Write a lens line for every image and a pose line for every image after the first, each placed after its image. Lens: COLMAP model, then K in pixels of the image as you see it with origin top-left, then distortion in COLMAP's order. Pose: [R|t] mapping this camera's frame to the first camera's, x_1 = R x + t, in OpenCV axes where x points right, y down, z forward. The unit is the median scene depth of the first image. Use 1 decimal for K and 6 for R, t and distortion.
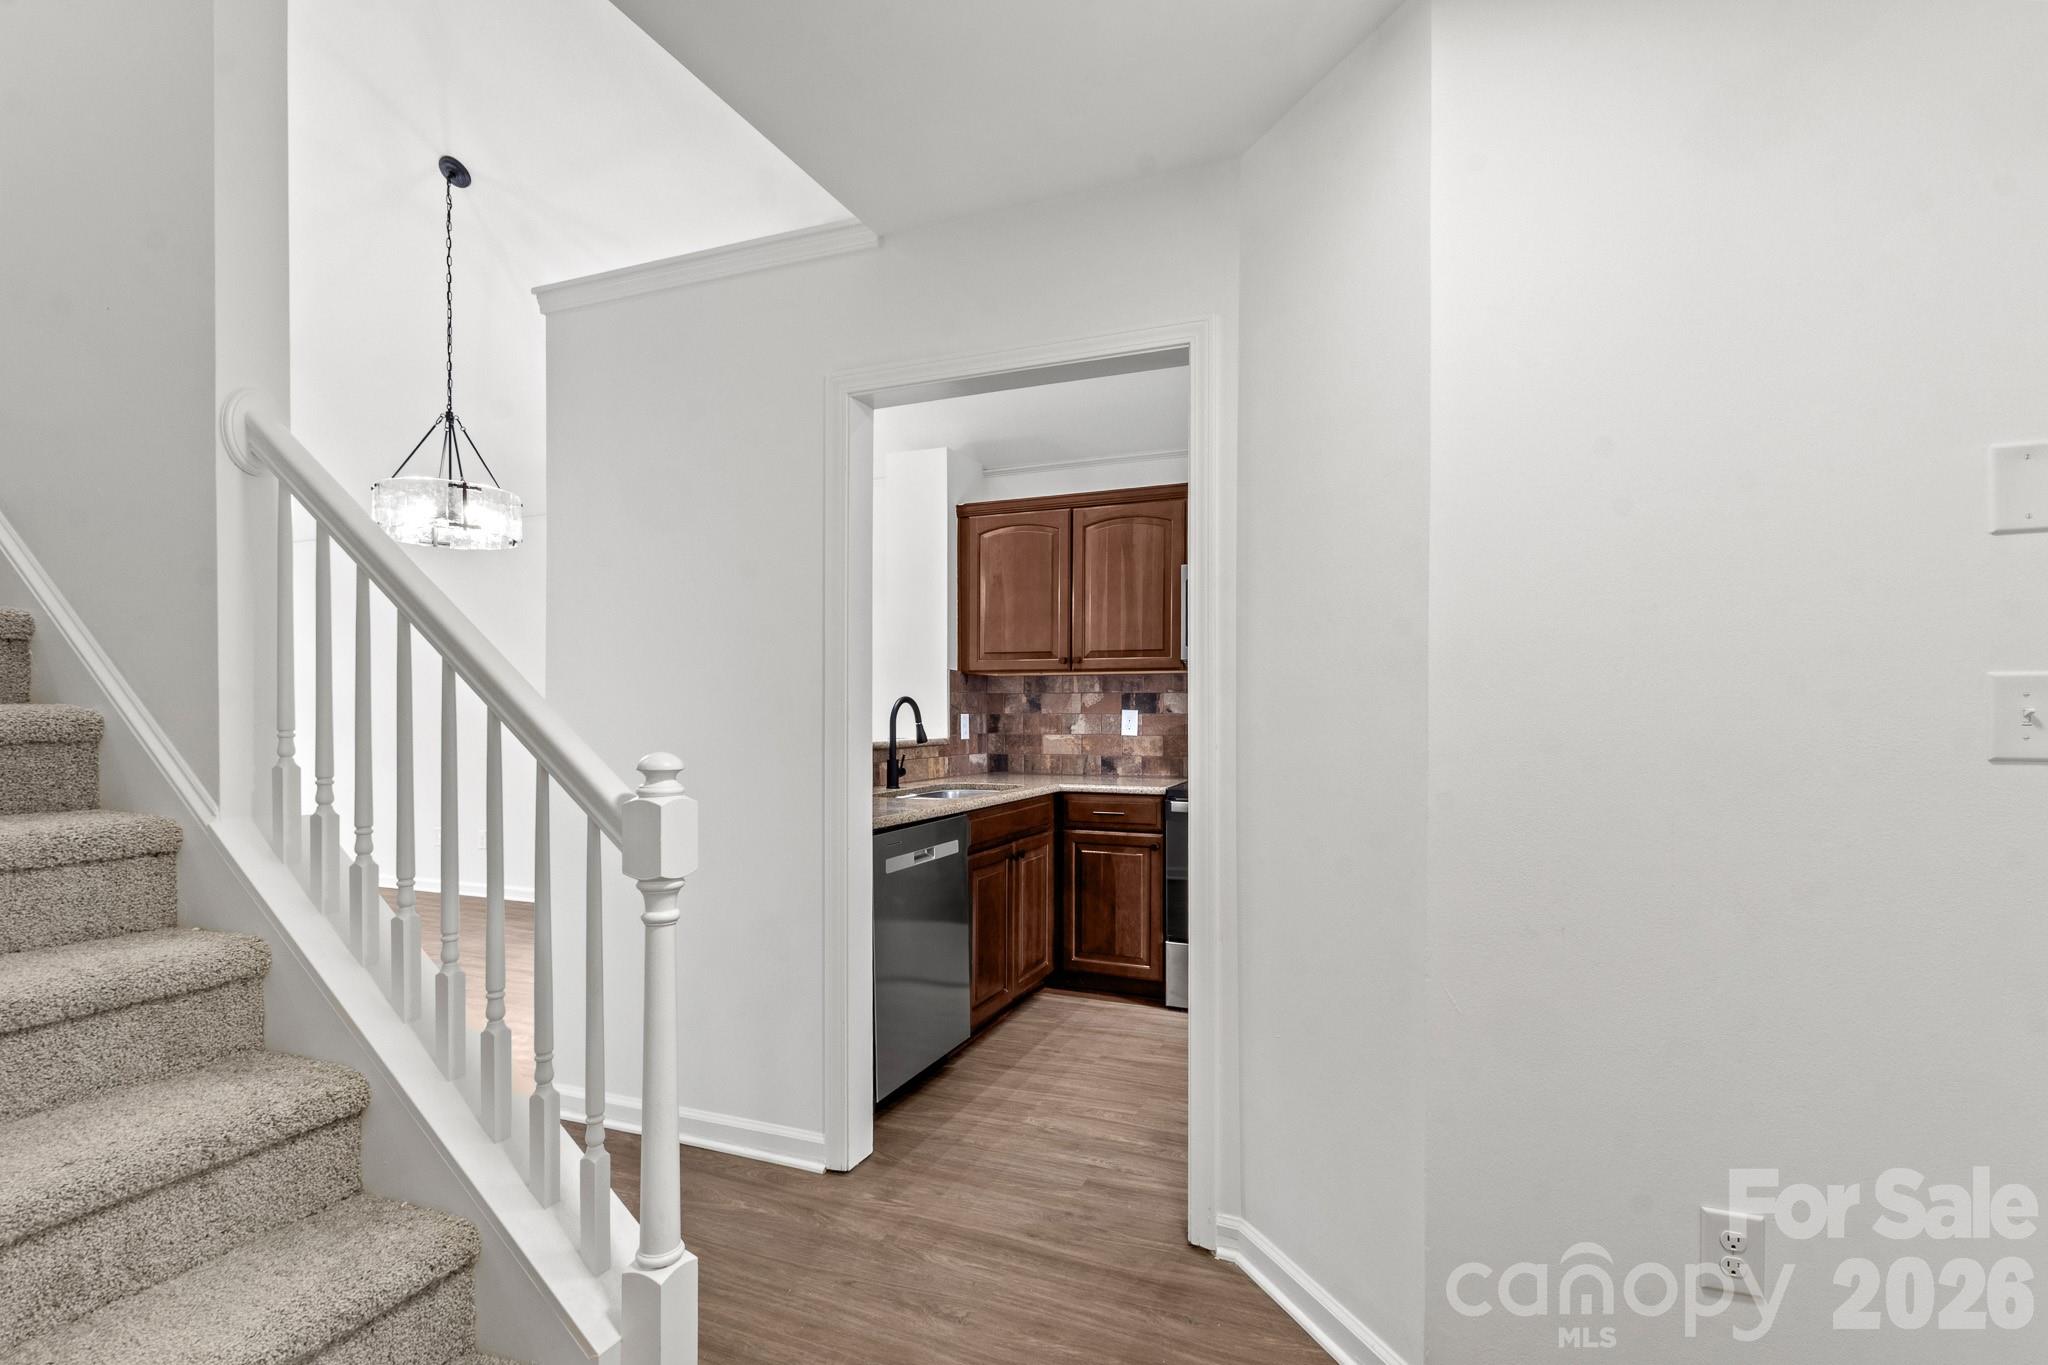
lens RADIAL K [[961.8, 0, 1029.3], [0, 961.8, 714.5], [0, 0, 1]] dist [0.003589, 0.000341]
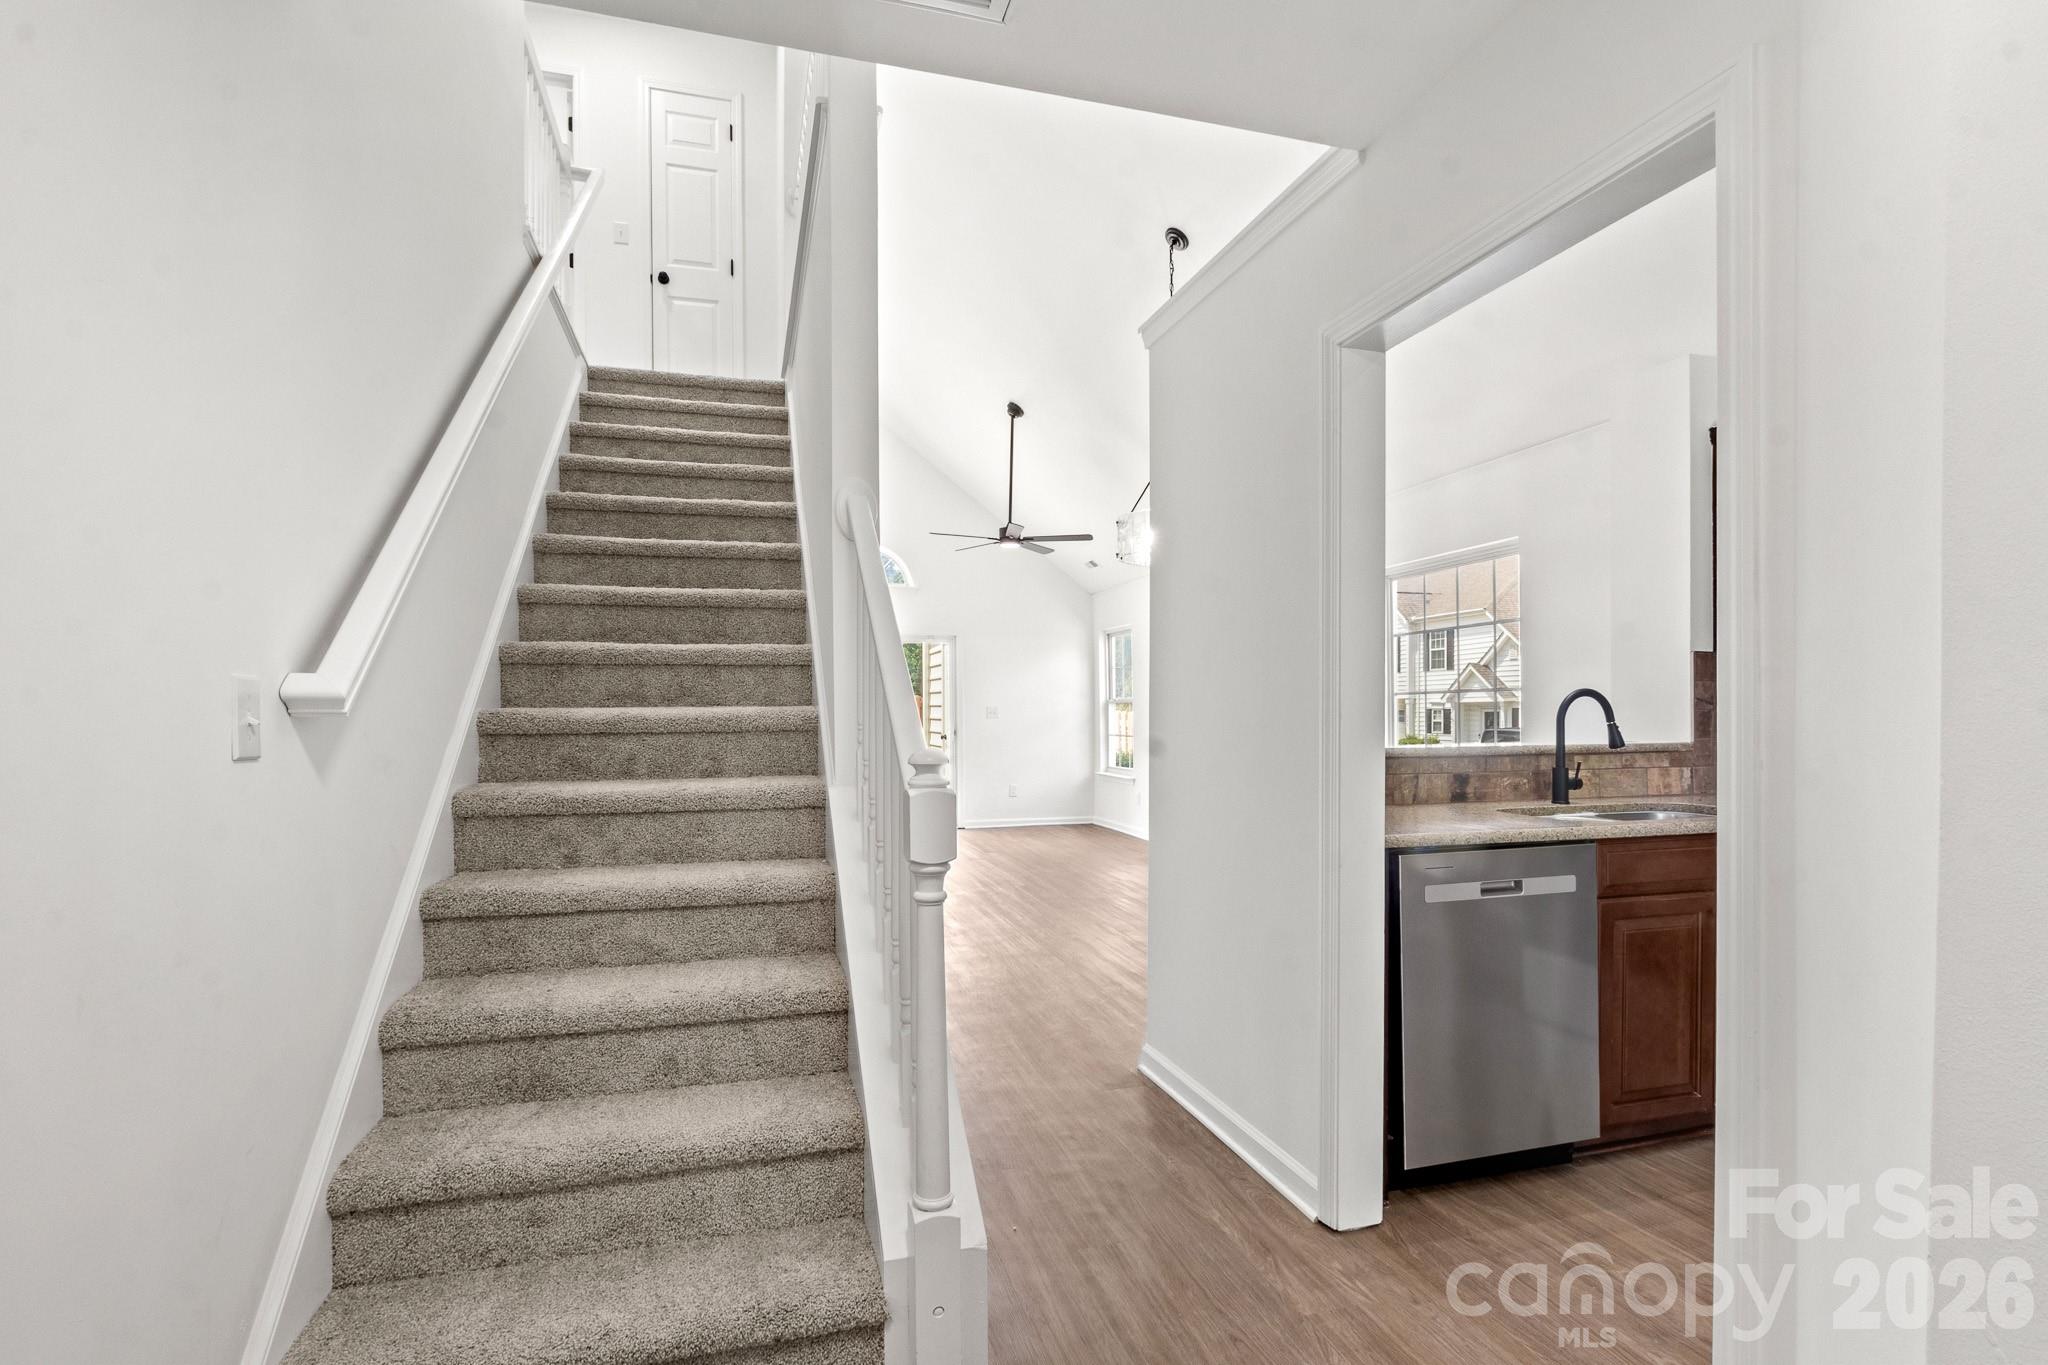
lens RADIAL K [[980.2, 0, 1026.3], [0, 980.2, 714.8], [0, 0, 1]] dist [-0.013696, 0.000226]
pose [[0.624731, 0.000324, -0.780840, 0.212557], [0.001869, 0.999996, 0.001910, 0.000569], [0.780838, -0.002652, 0.624728, 0.144365]]
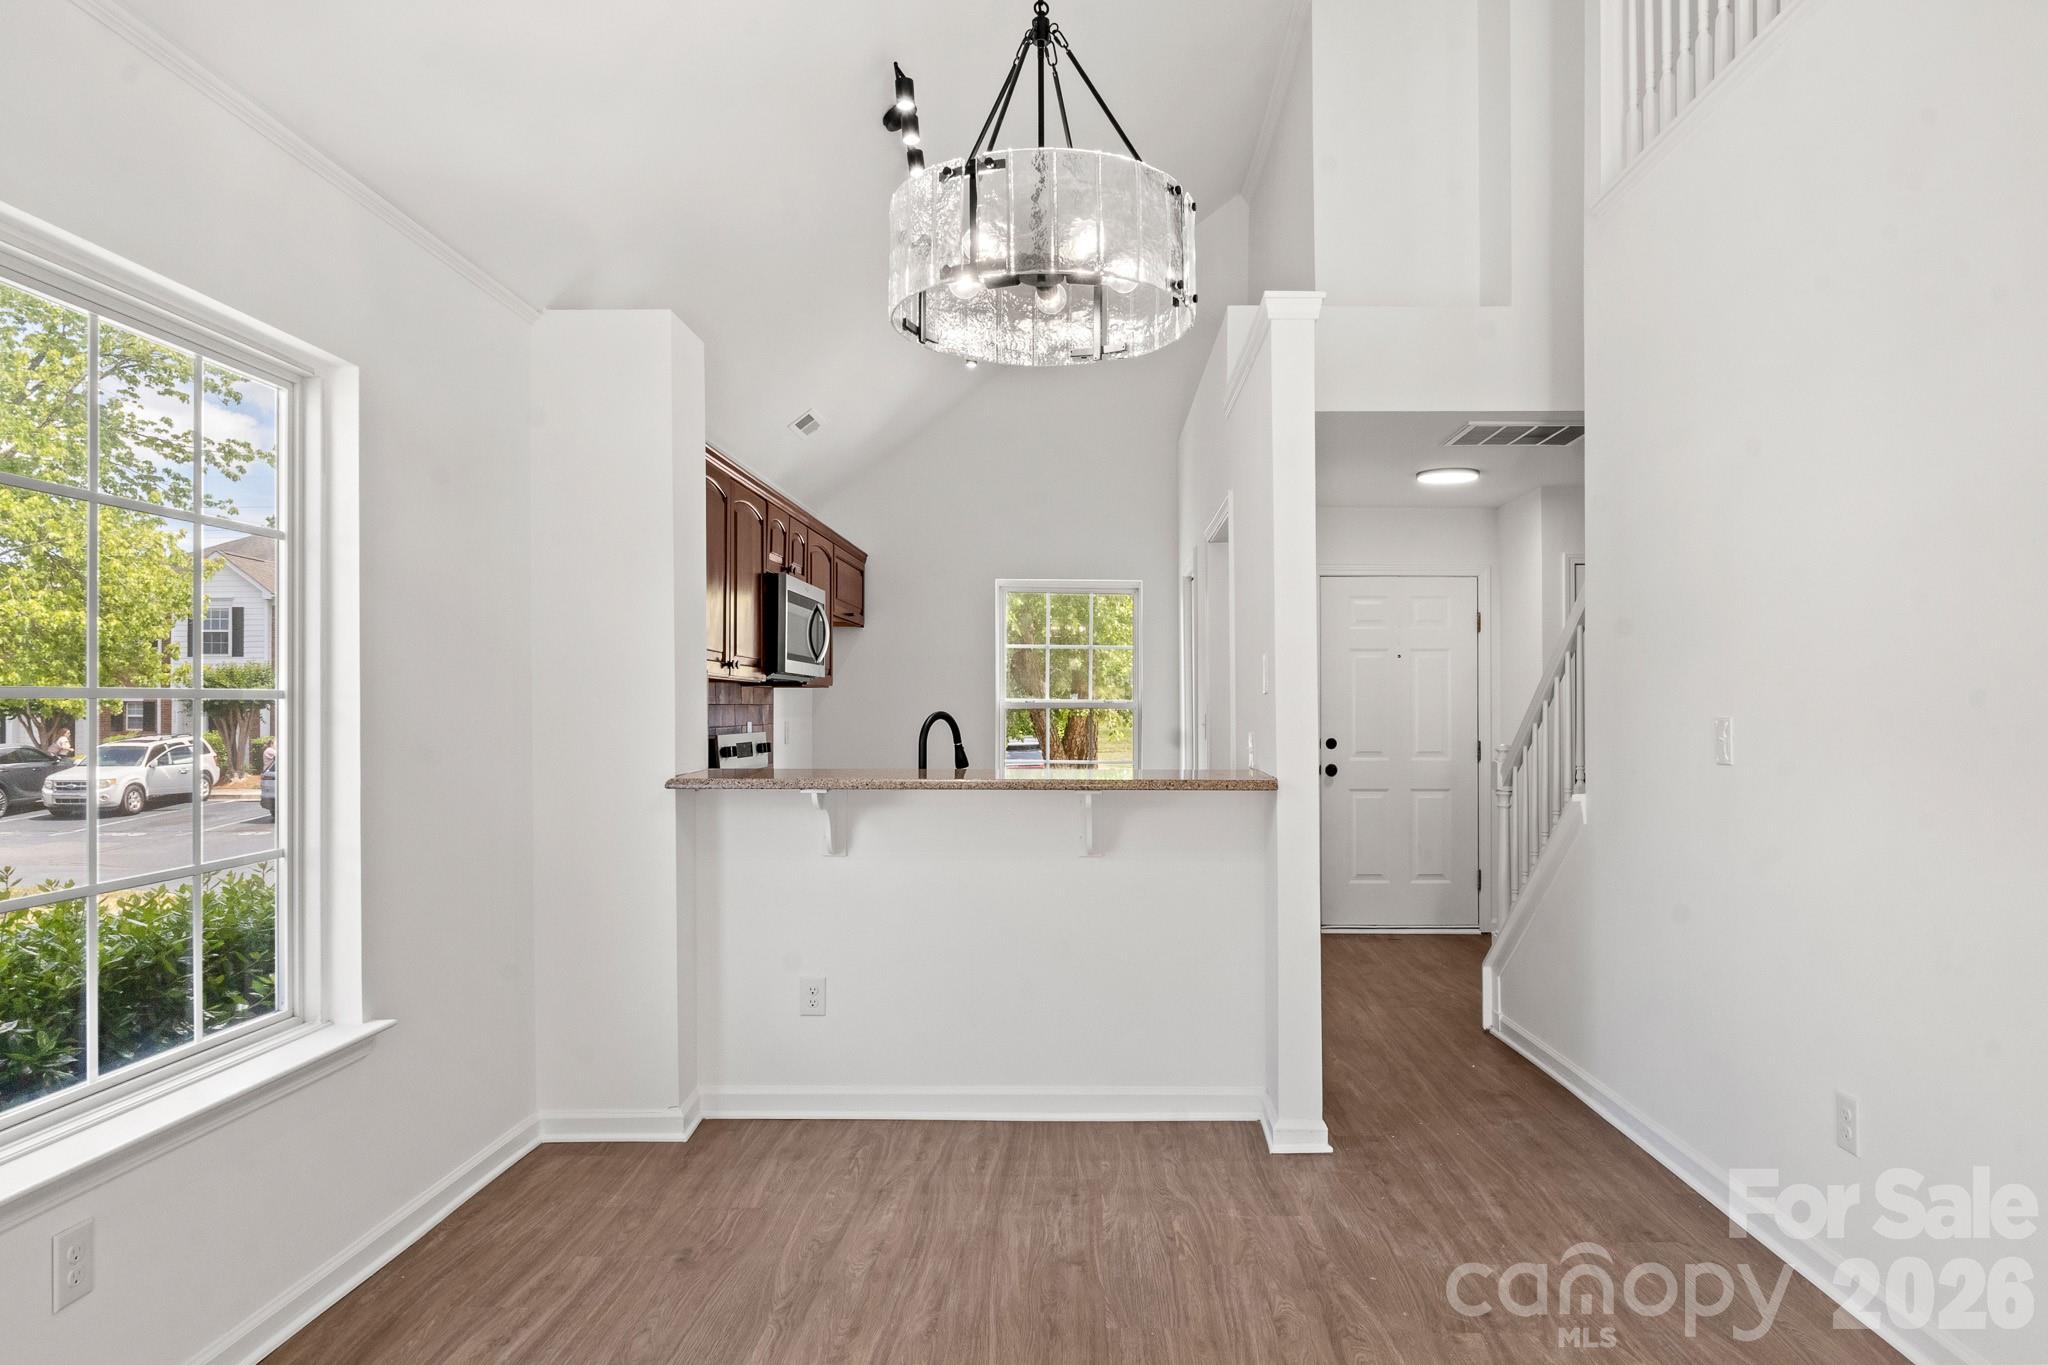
lens RADIAL K [[1267.1, 0, 1082.8], [0, 1267.1, 699.7], [0, 0, 1]] dist [0.000169, -0.000718]
pose [[-0.377820, 0.008817, 0.925837, -1.183337], [0.003689, 0.999961, -0.008018, -0.019080], [-0.925872, 0.000386, -0.377838, 1.270047]]
